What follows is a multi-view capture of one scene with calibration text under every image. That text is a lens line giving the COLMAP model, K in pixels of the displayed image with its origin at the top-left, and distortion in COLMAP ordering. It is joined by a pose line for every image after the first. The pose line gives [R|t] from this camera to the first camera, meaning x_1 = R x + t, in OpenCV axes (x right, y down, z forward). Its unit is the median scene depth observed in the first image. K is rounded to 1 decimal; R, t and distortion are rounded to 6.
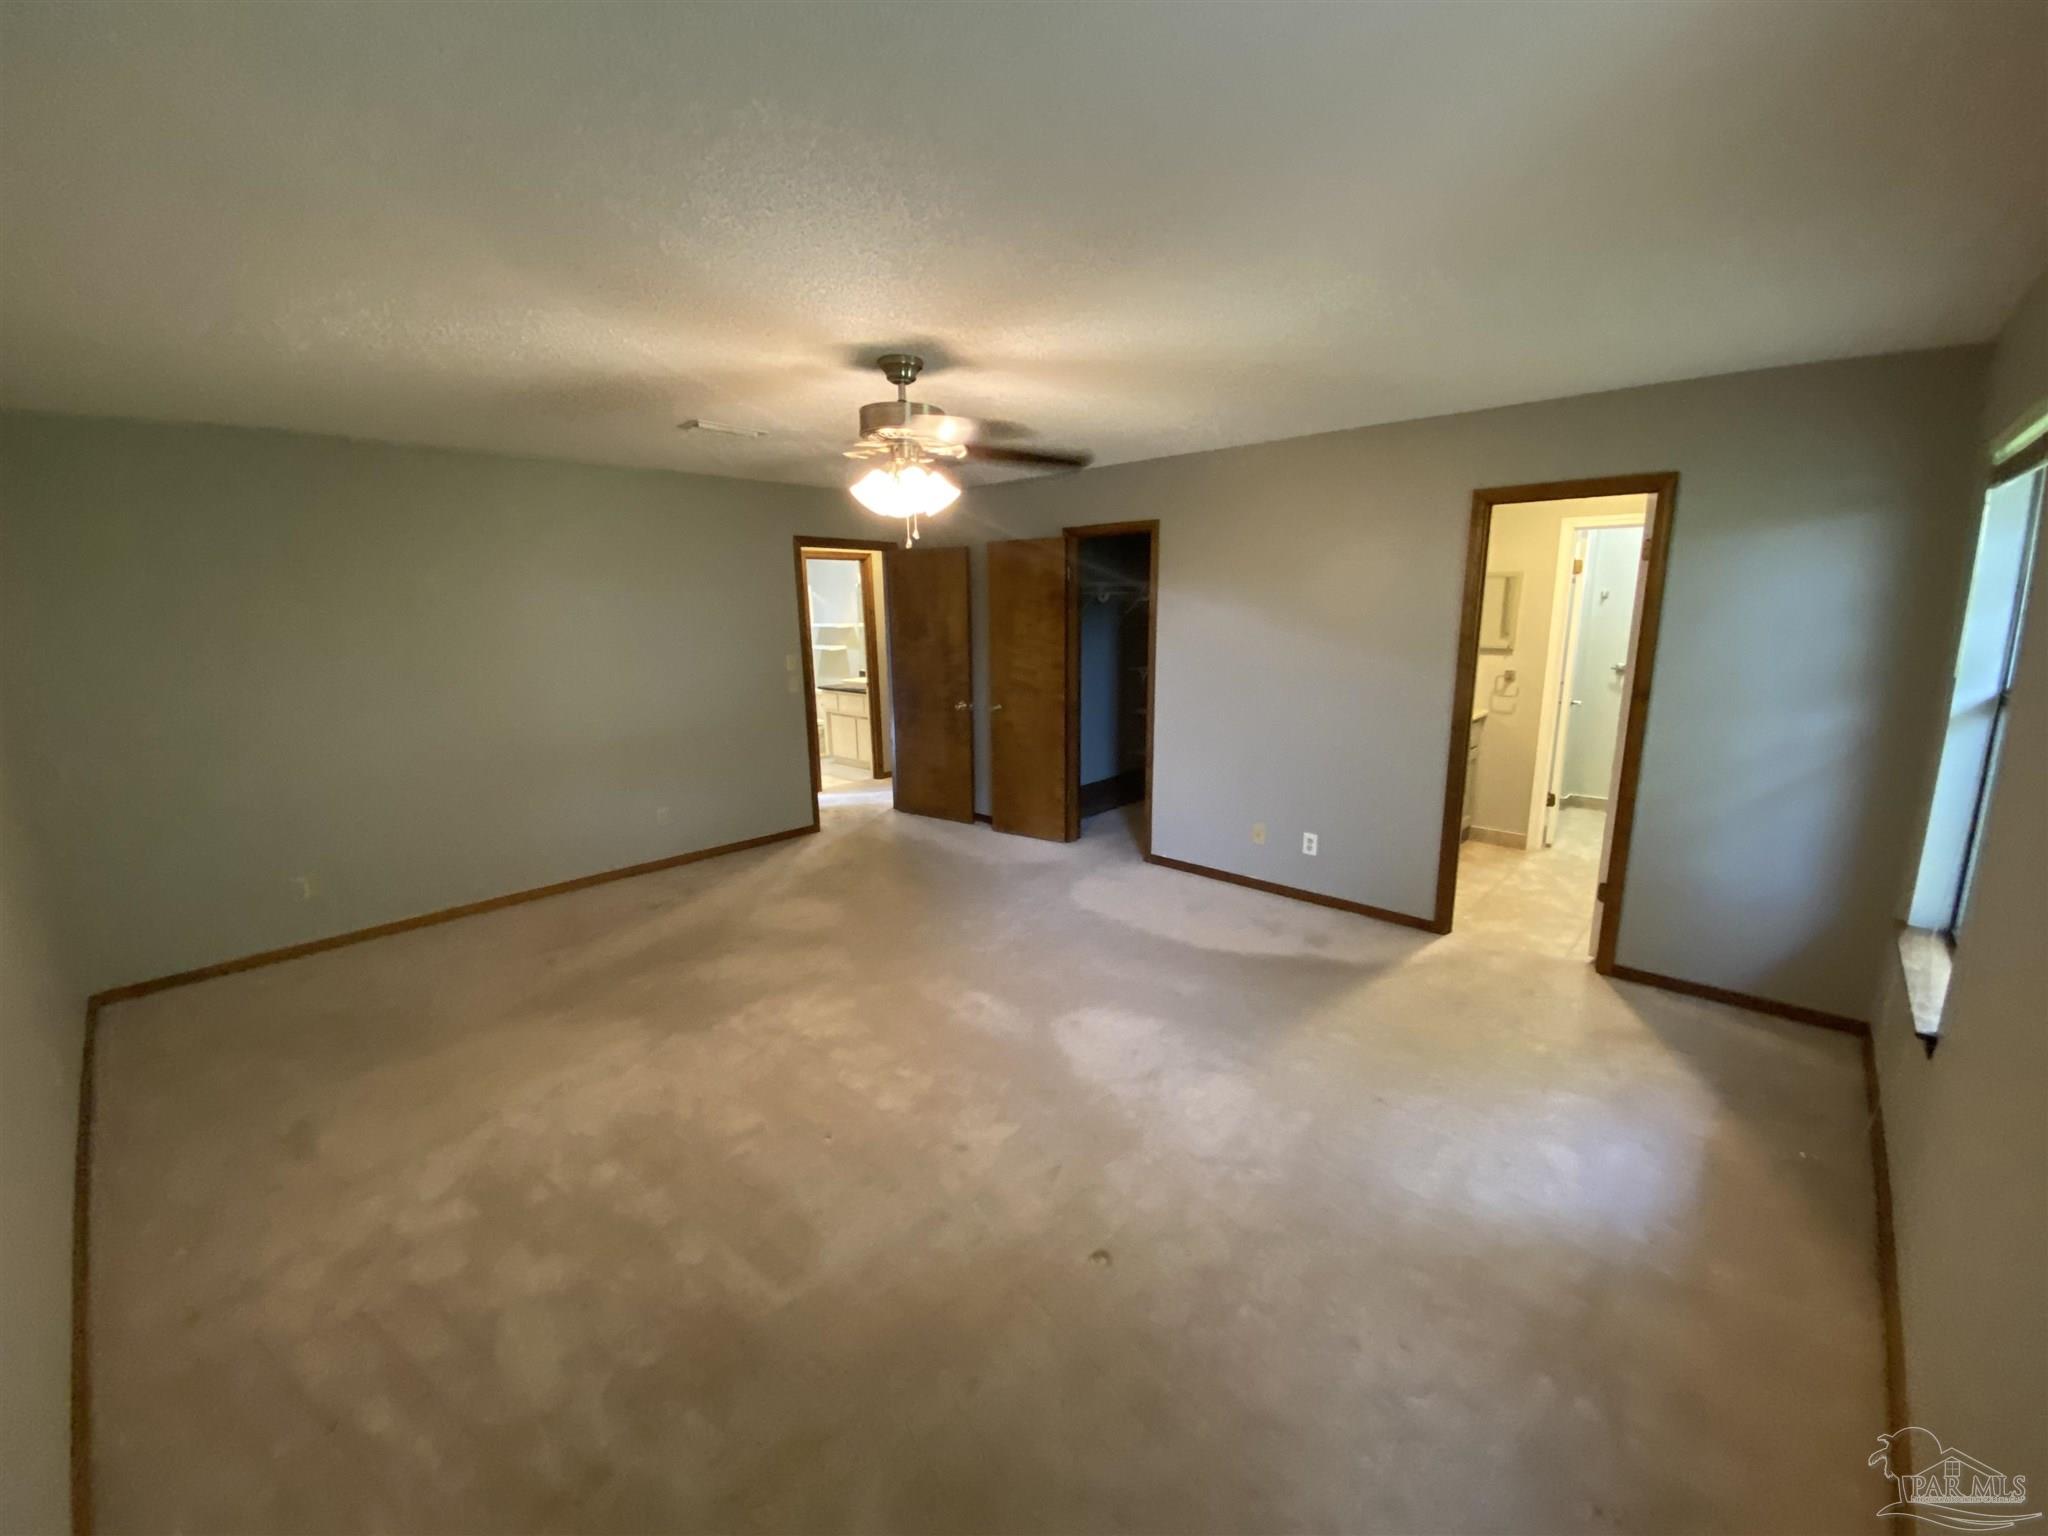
lens RADIAL K [[820.4, 0, 1024.0], [0, 820.4, 768.0], [0, 0, 1]] dist [0.014050, -0.017149]
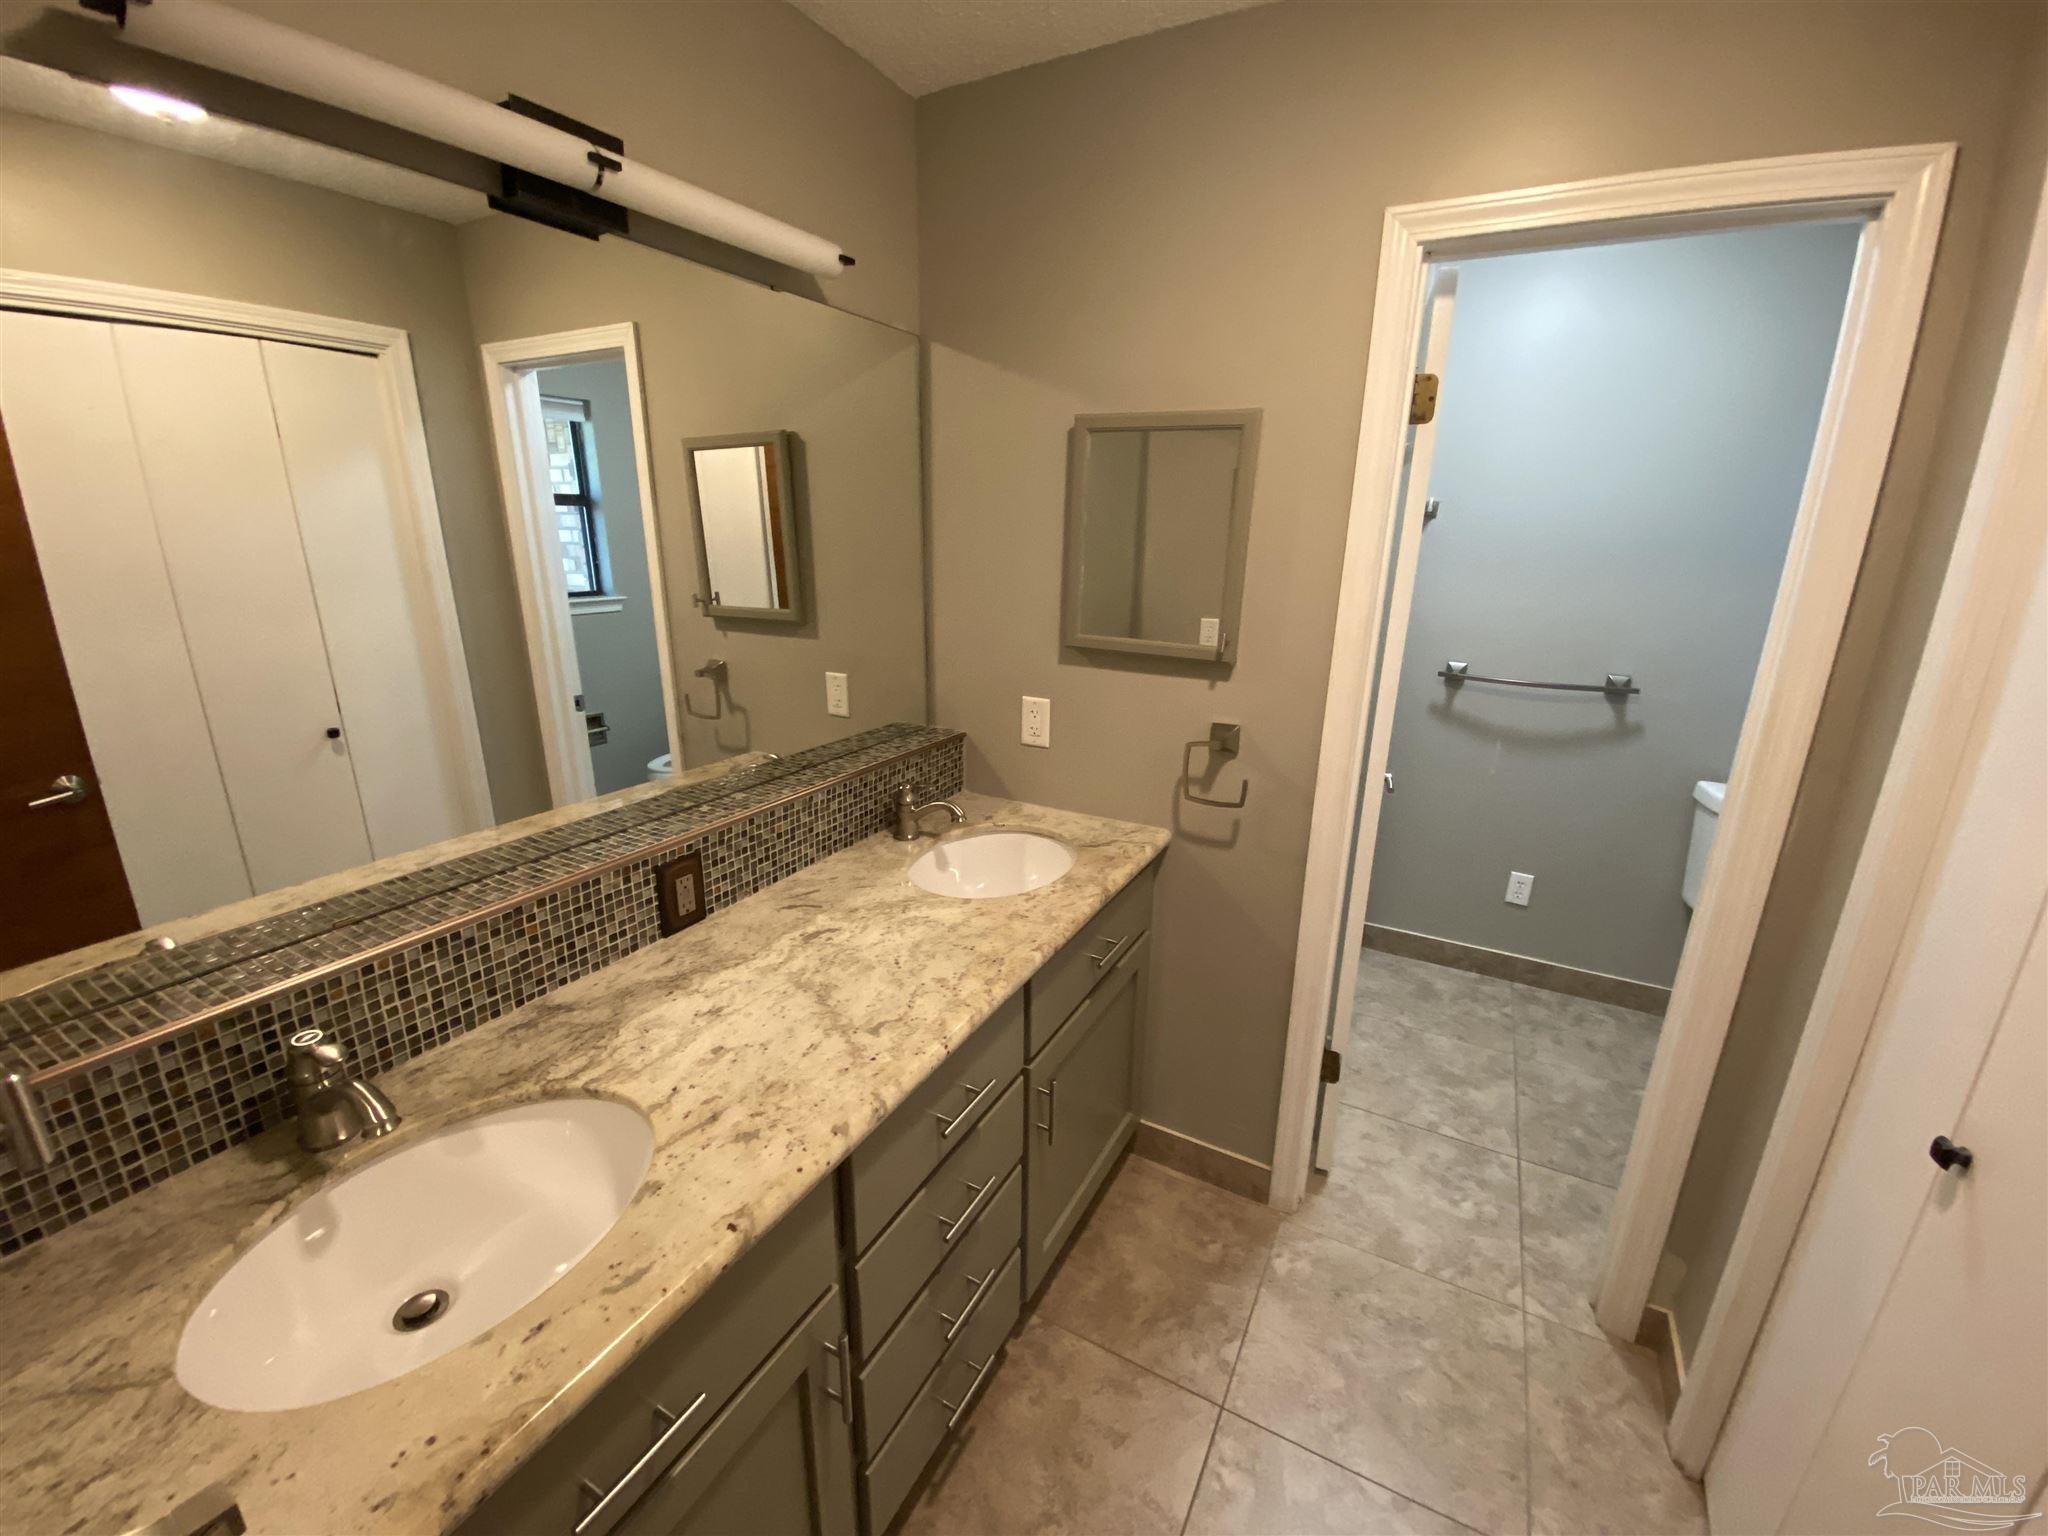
lens RADIAL K [[820.4, 0, 1024.0], [0, 820.4, 768.0], [0, 0, 1]] dist [0.014050, -0.017149]
pose [[0.972639, -0.051625, 0.226513, 0.432105], [0.029961, 0.994730, 0.098059, -0.135377], [-0.230381, -0.088590, 0.969059, 0.689536]]
